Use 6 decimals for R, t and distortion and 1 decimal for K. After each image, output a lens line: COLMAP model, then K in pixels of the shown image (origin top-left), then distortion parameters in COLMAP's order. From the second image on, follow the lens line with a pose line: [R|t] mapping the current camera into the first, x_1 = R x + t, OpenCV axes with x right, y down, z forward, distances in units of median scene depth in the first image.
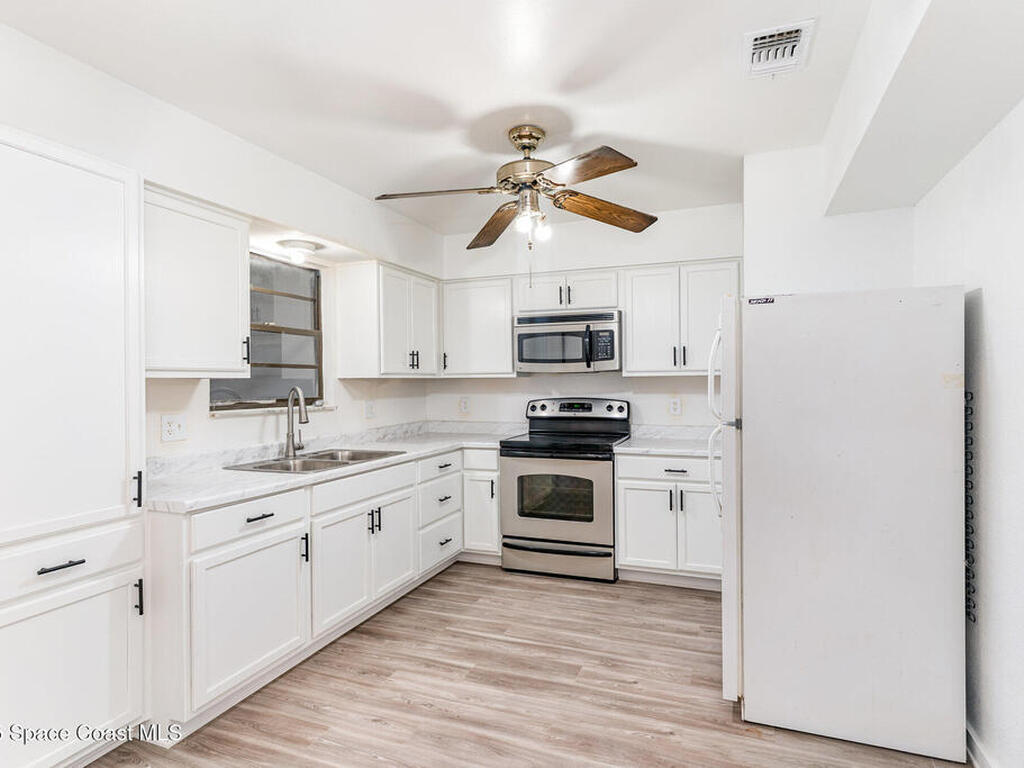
lens RADIAL K [[557.2, 0, 510.1], [0, 557.2, 373.8], [0, 0, 1]] dist [0.000474, -0.000677]
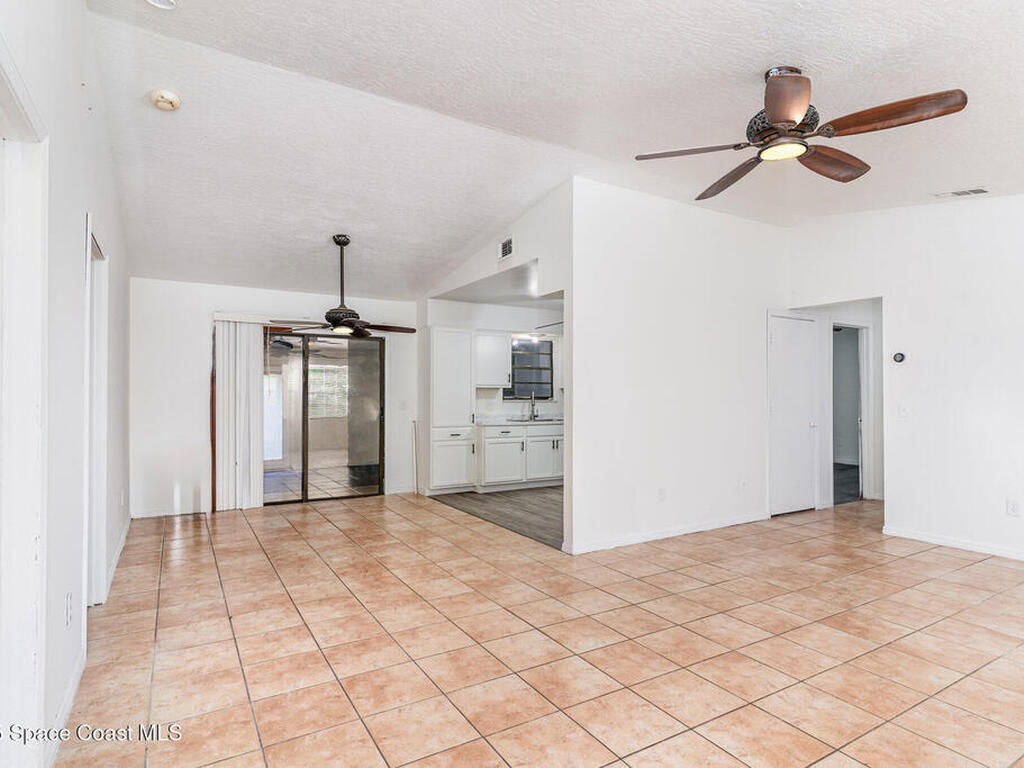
lens RADIAL K [[555.5, 0, 512.0], [0, 555.5, 384.0], [0, 0, 1]] dist [0.000797, -0.000525]
pose [[0.791373, -0.000558, -0.611333, 0.939932], [-0.003971, 0.999974, -0.006053, 0.004081], [0.611320, 0.007218, 0.791350, -0.917165]]
